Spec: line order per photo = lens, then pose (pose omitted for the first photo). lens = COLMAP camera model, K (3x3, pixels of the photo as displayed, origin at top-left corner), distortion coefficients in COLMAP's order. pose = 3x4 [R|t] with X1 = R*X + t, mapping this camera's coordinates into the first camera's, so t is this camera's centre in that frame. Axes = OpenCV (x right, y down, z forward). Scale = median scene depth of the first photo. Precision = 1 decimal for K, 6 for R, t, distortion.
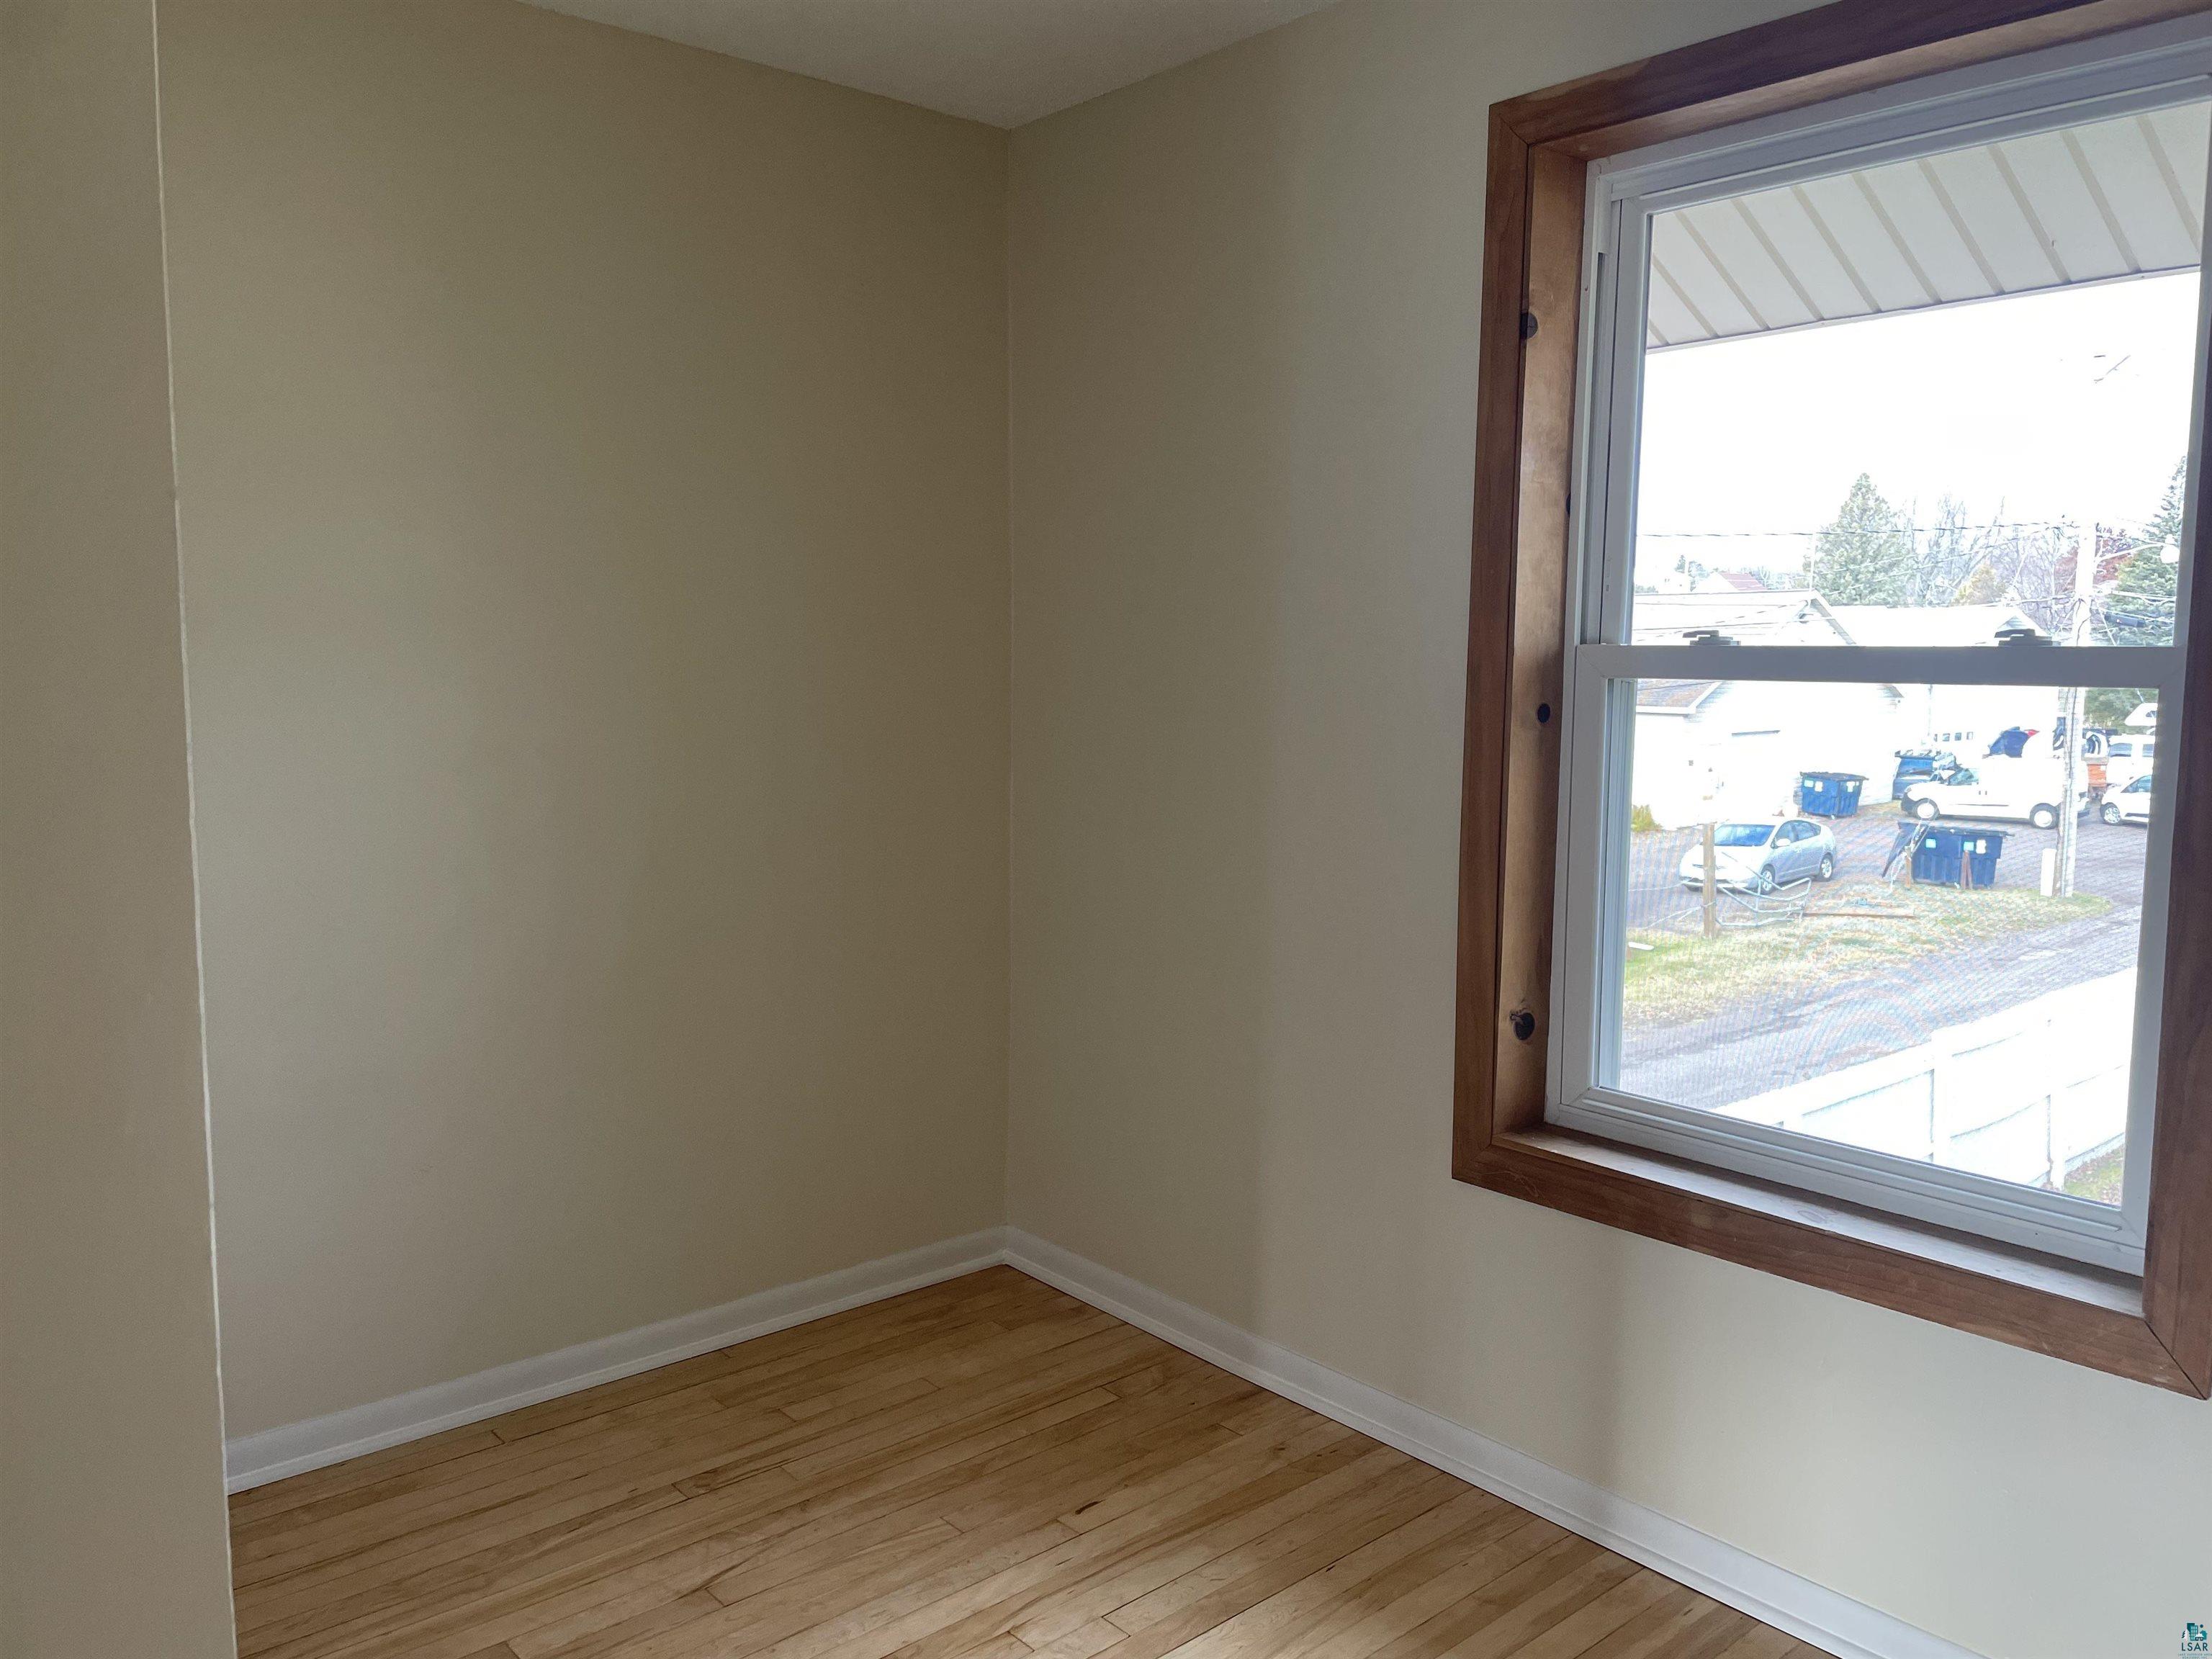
lens RADIAL K [[1662.9, 0, 1114.7], [0, 1662.9, 825.1], [0, 0, 1]] dist [0.086795, -0.111493]
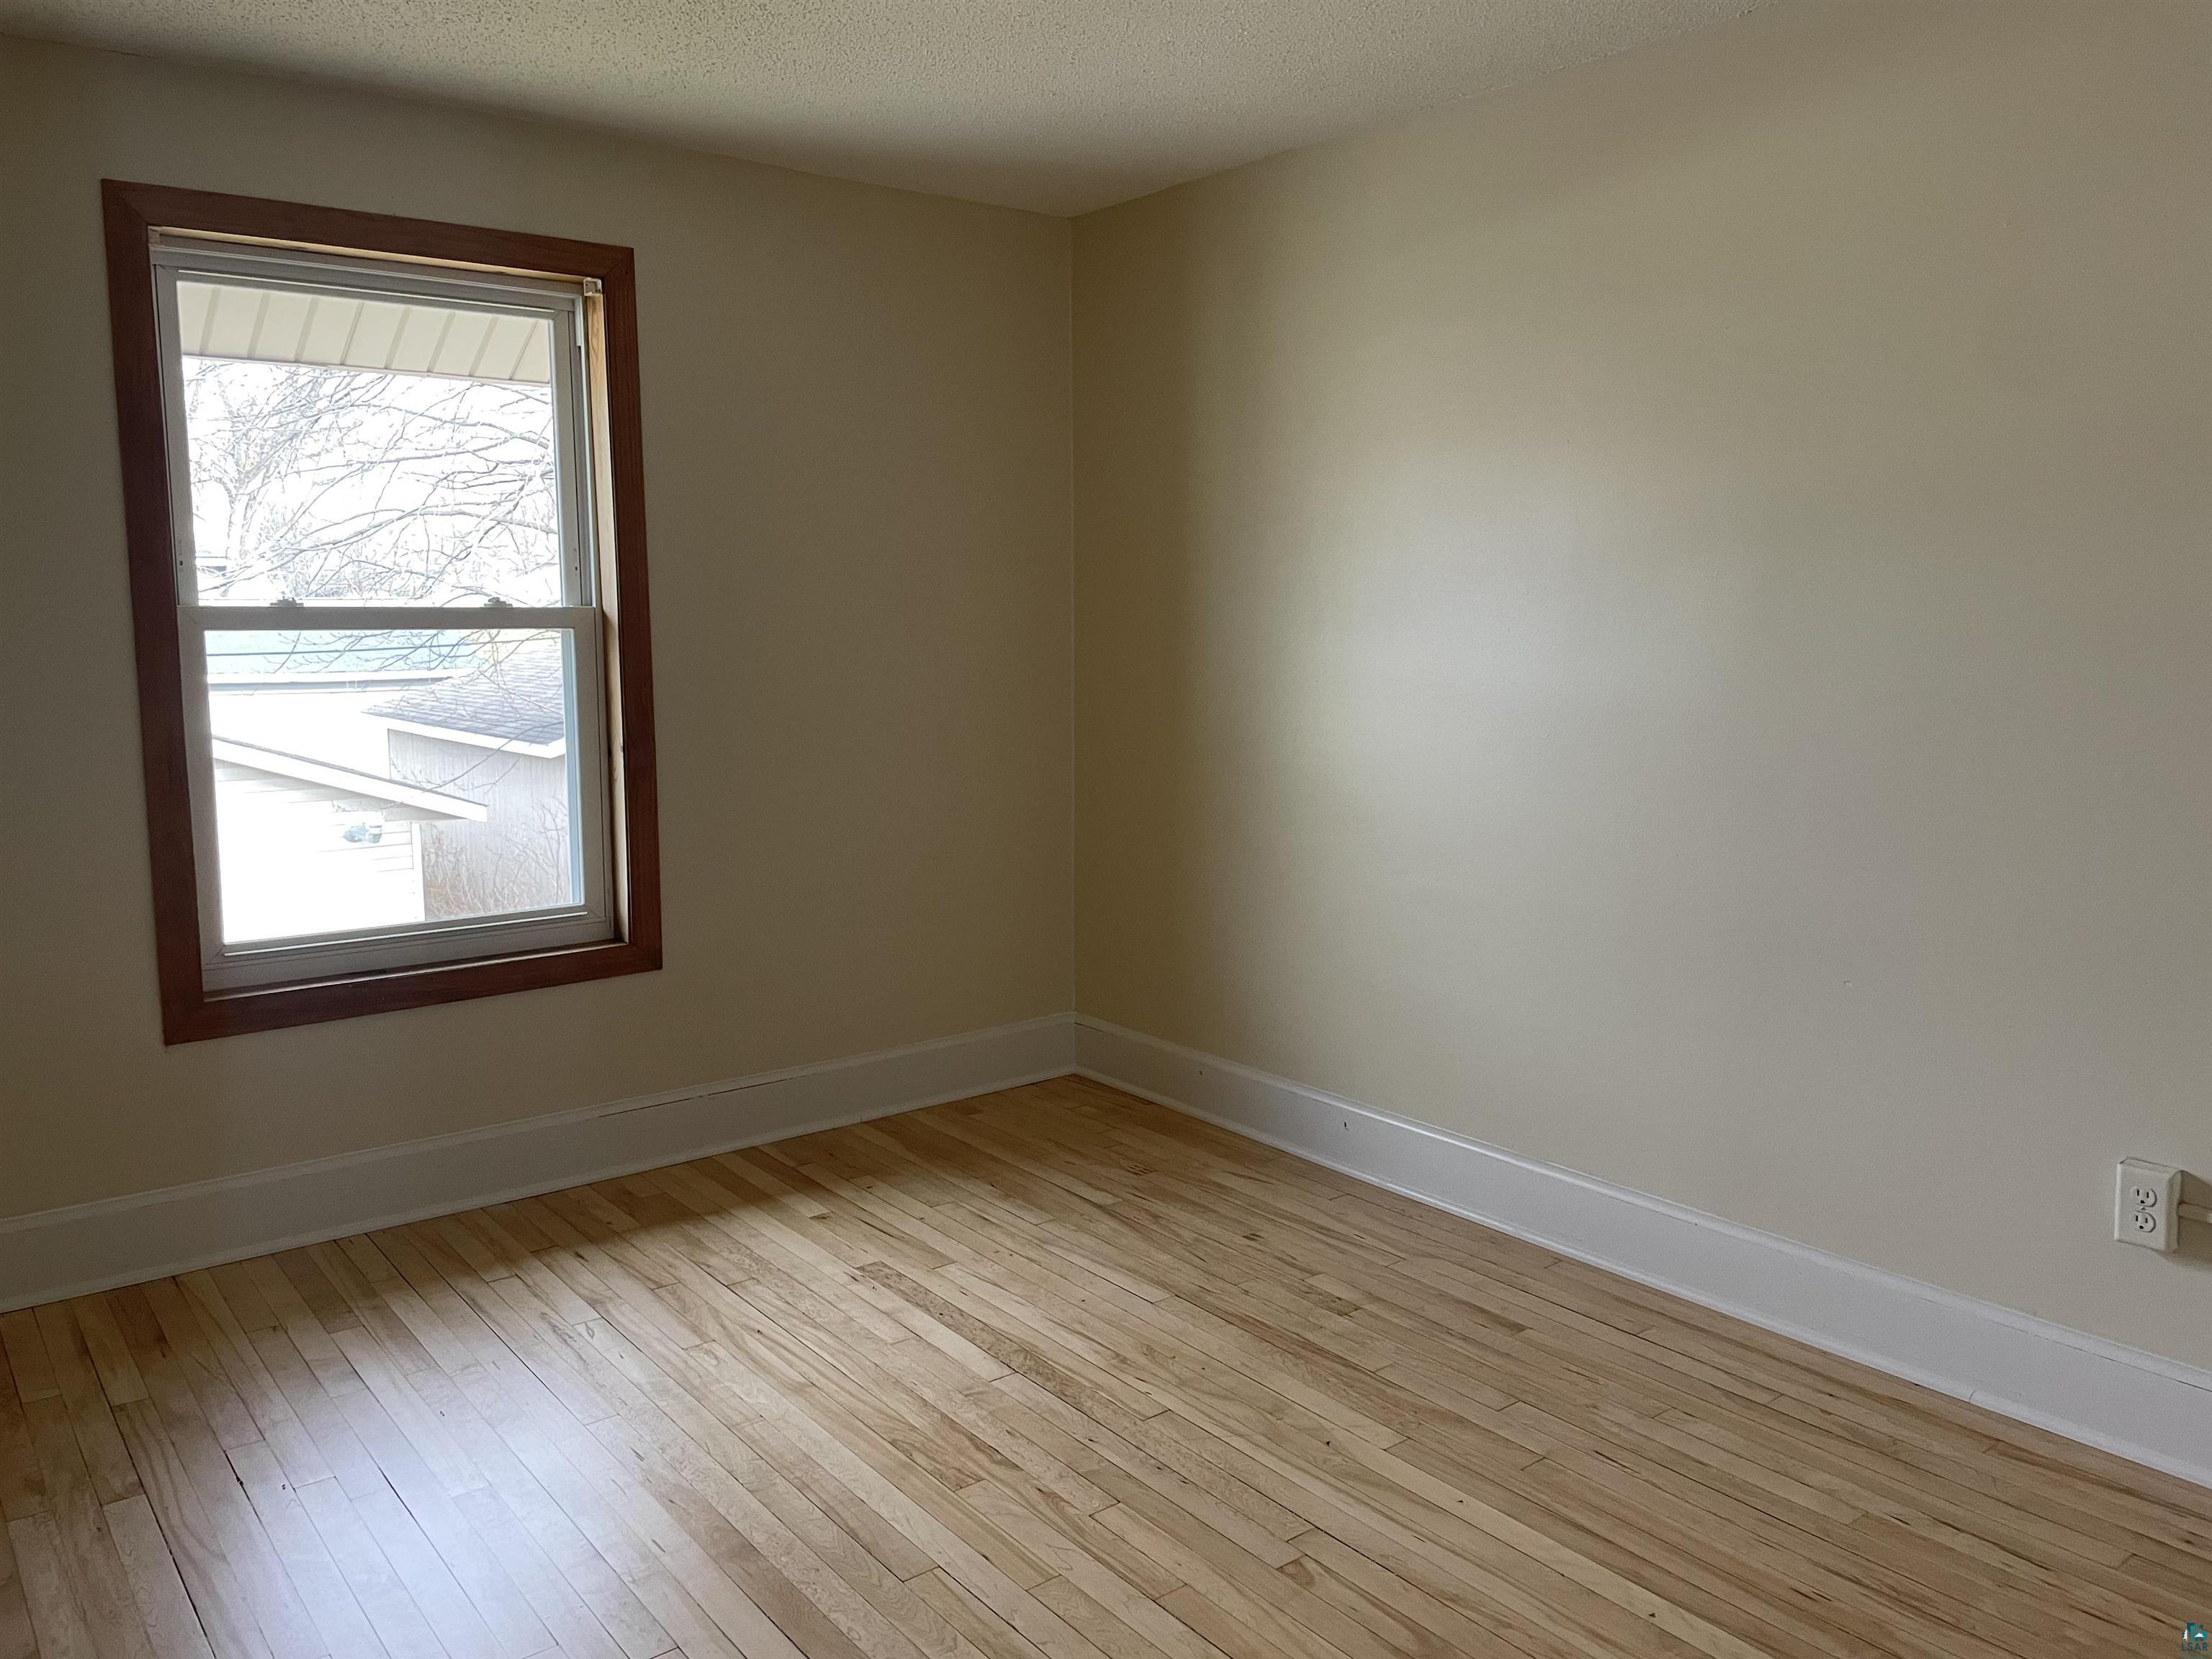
lens RADIAL K [[1662.9, 0, 1114.7], [0, 1662.9, 825.1], [0, 0, 1]] dist [0.086795, -0.111493]
pose [[0.054739, -0.137647, 0.988968, -1.026521], [0.112334, 0.985014, 0.130879, -0.033028], [-0.992162, 0.103930, 0.069381, 0.222566]]
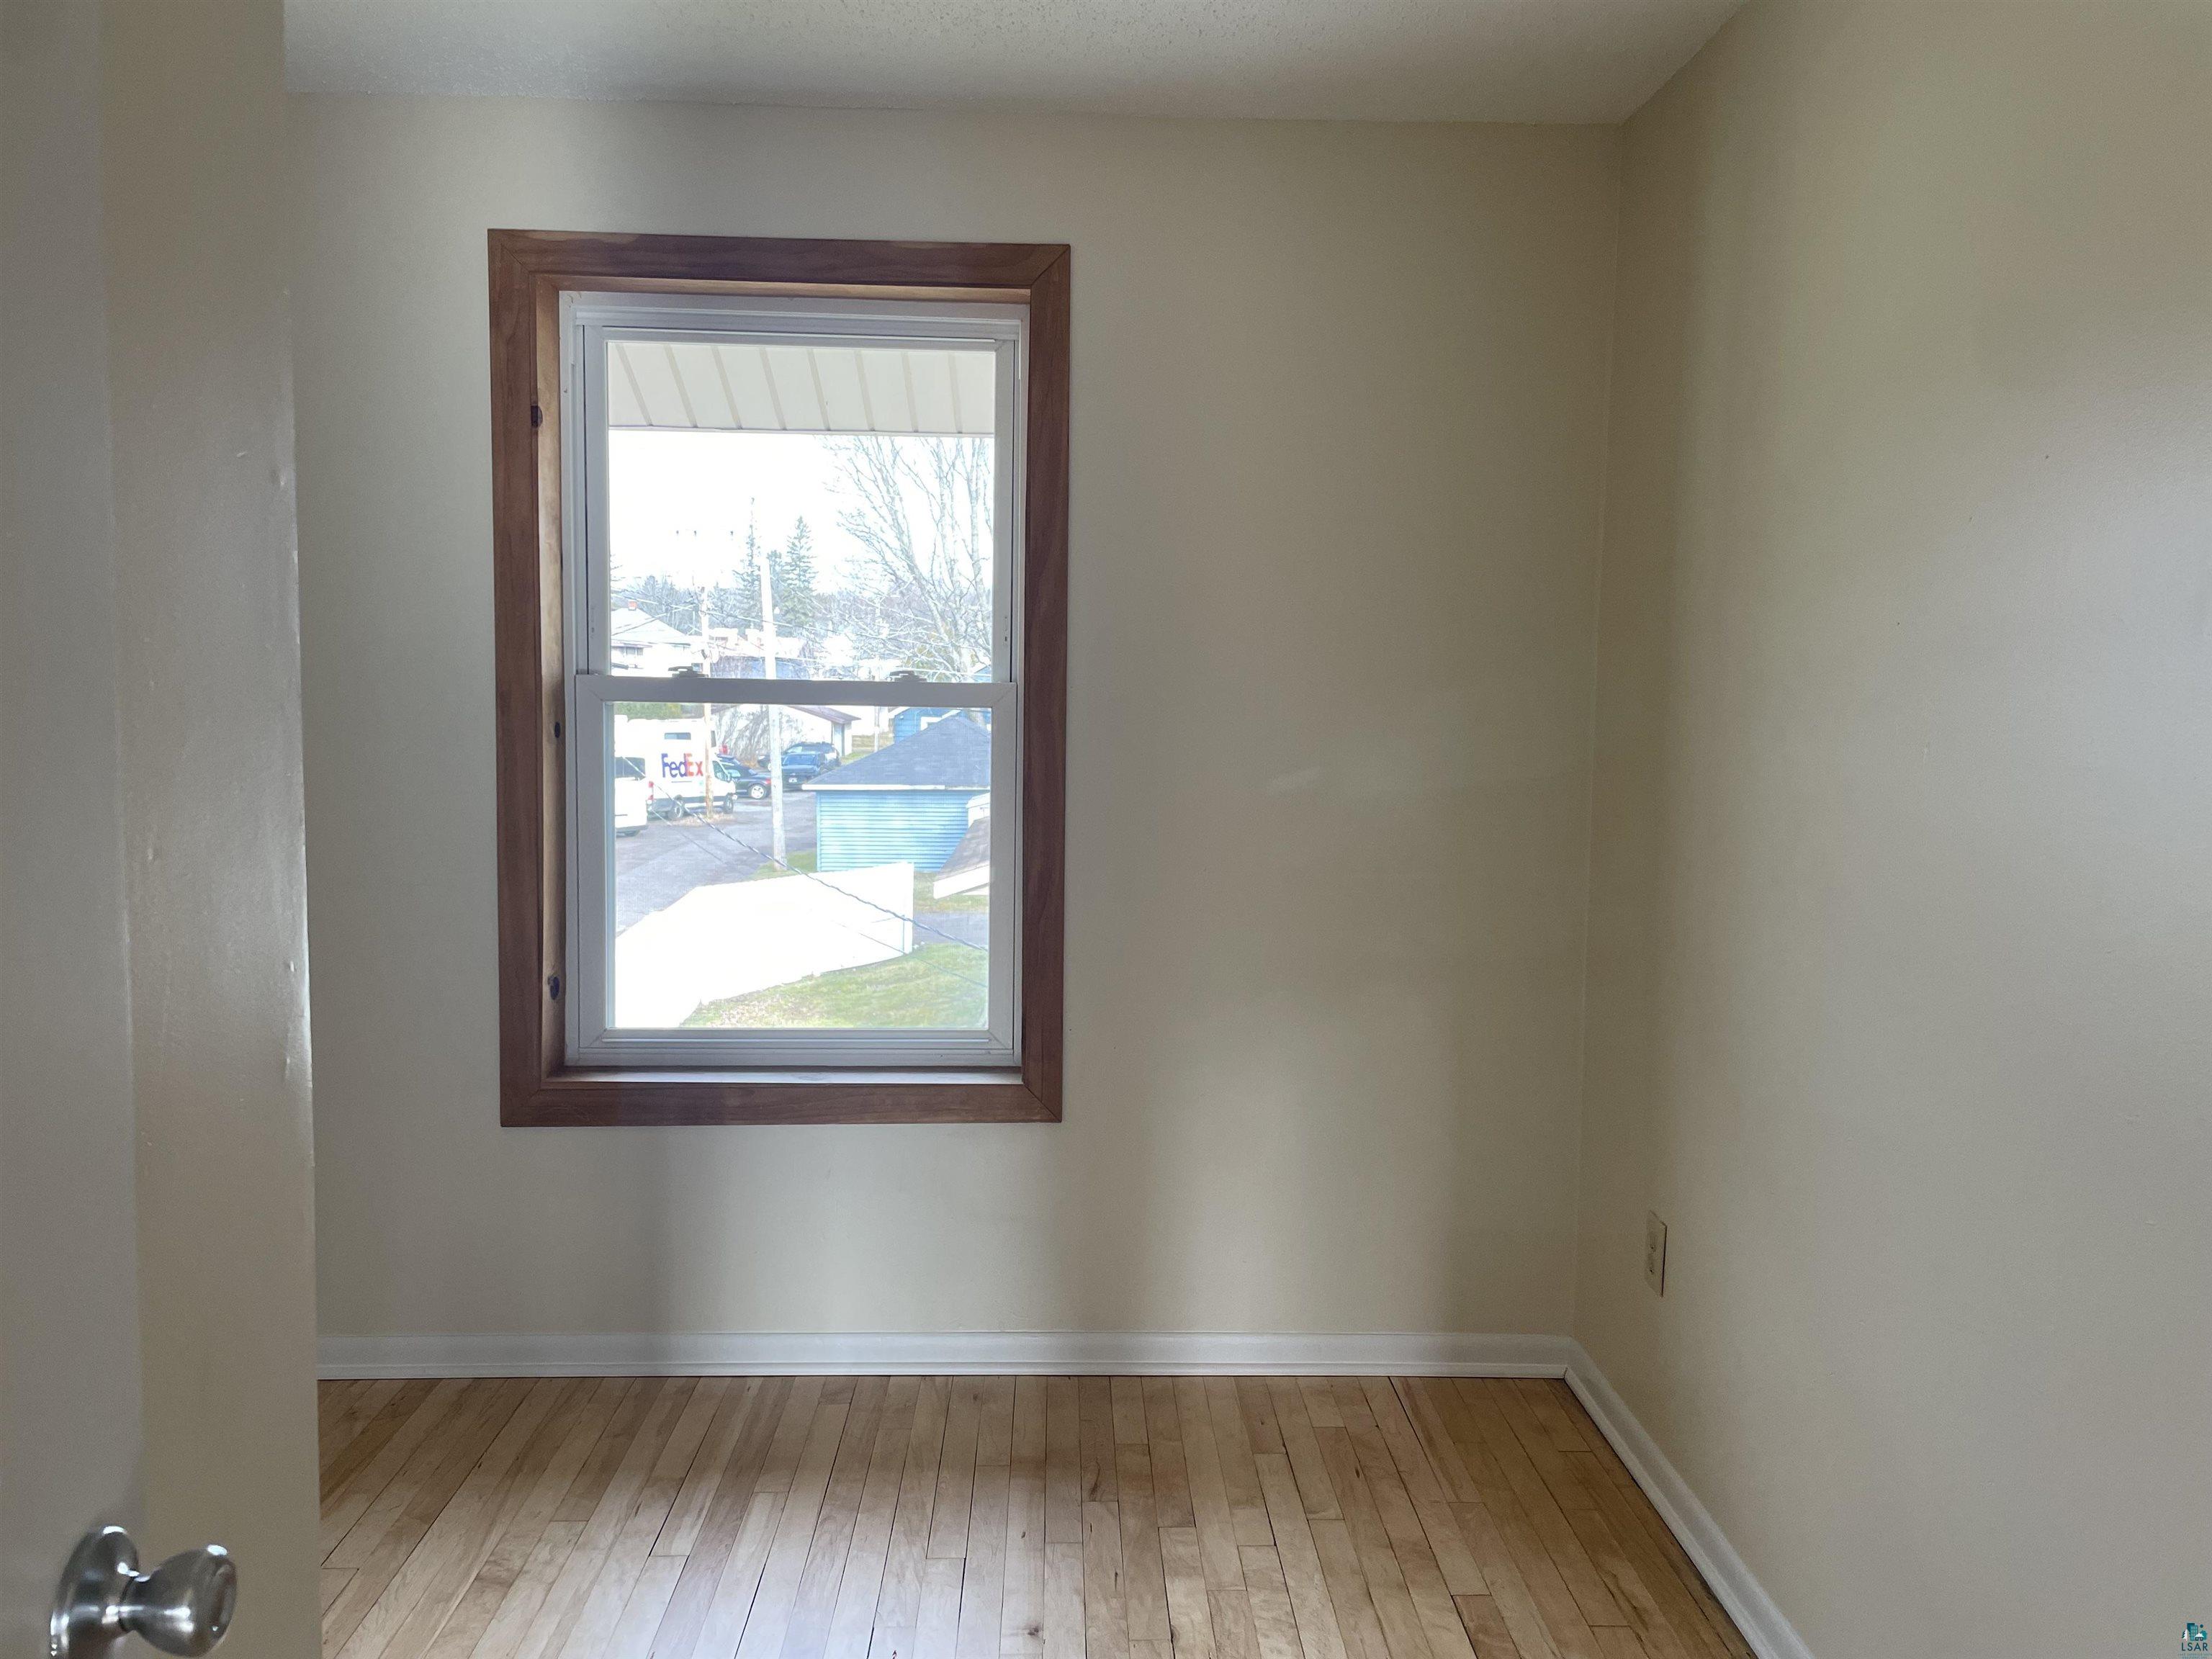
lens RADIAL K [[1662.9, 0, 1114.7], [0, 1662.9, 825.1], [0, 0, 1]] dist [0.086795, -0.111493]
pose [[0.634335, -0.060931, 0.770653, -0.453057], [0.072066, 0.997209, 0.019525, 0.007995], [-0.769692, 0.043153, 0.636956, -0.099043]]
